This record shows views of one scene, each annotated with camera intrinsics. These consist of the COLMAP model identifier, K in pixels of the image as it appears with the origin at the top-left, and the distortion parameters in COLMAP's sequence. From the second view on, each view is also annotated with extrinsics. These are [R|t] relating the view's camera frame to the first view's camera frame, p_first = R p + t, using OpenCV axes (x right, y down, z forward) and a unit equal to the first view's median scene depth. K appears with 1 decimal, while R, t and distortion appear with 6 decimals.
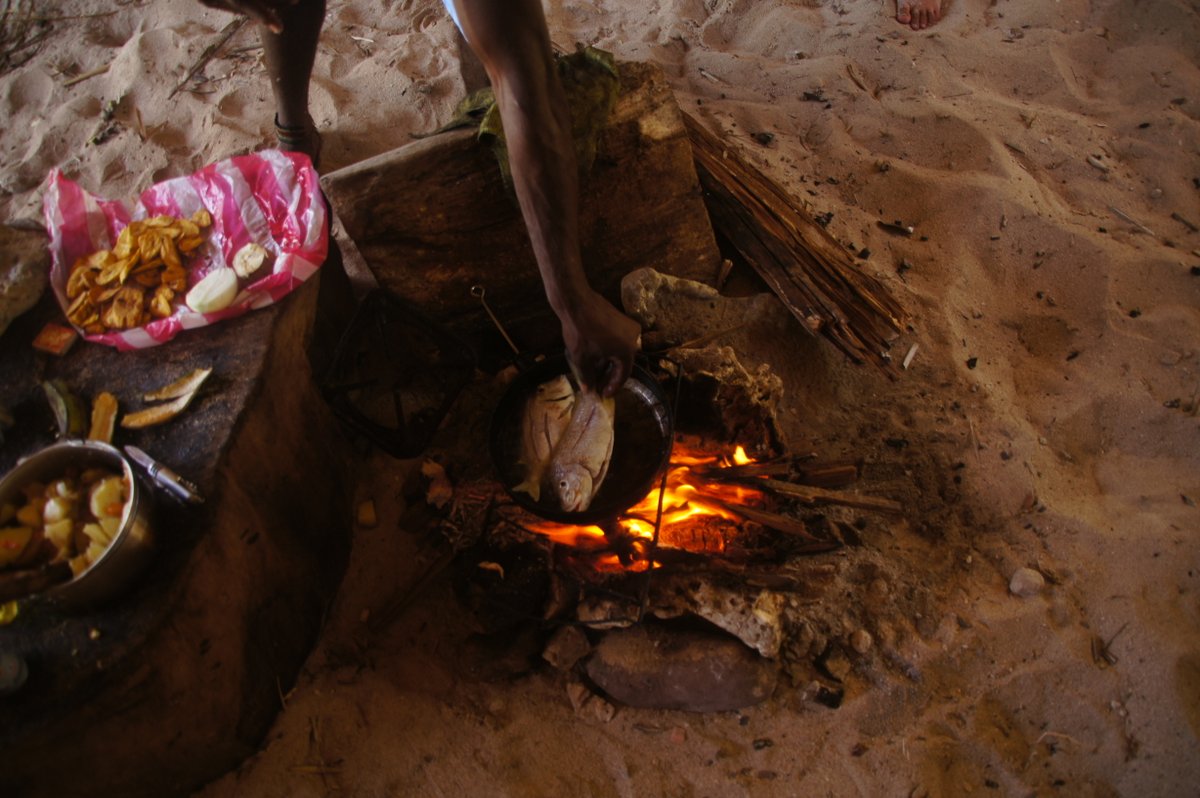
lens RADIAL K [[960.1, 0, 600.0], [0, 960.1, 399.0], [0, 0, 1]] dist [0.000520, 0.001605]
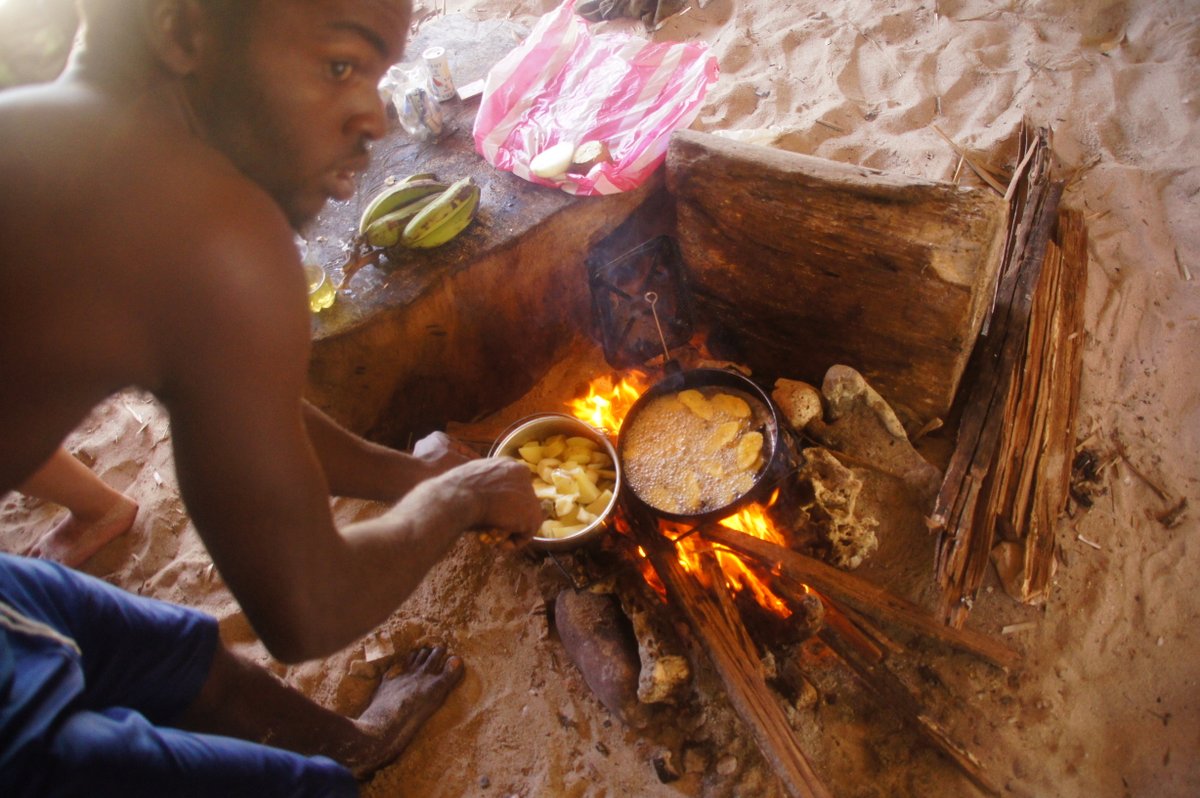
lens RADIAL K [[960.1, 0, 600.0], [0, 960.1, 399.0], [0, 0, 1]] dist [0.000520, 0.001605]
pose [[0.623439, 0.652903, -0.430164, 0.350846], [-0.590325, 0.753816, 0.288579, -0.257857], [0.512679, 0.074025, 0.855383, -0.011426]]
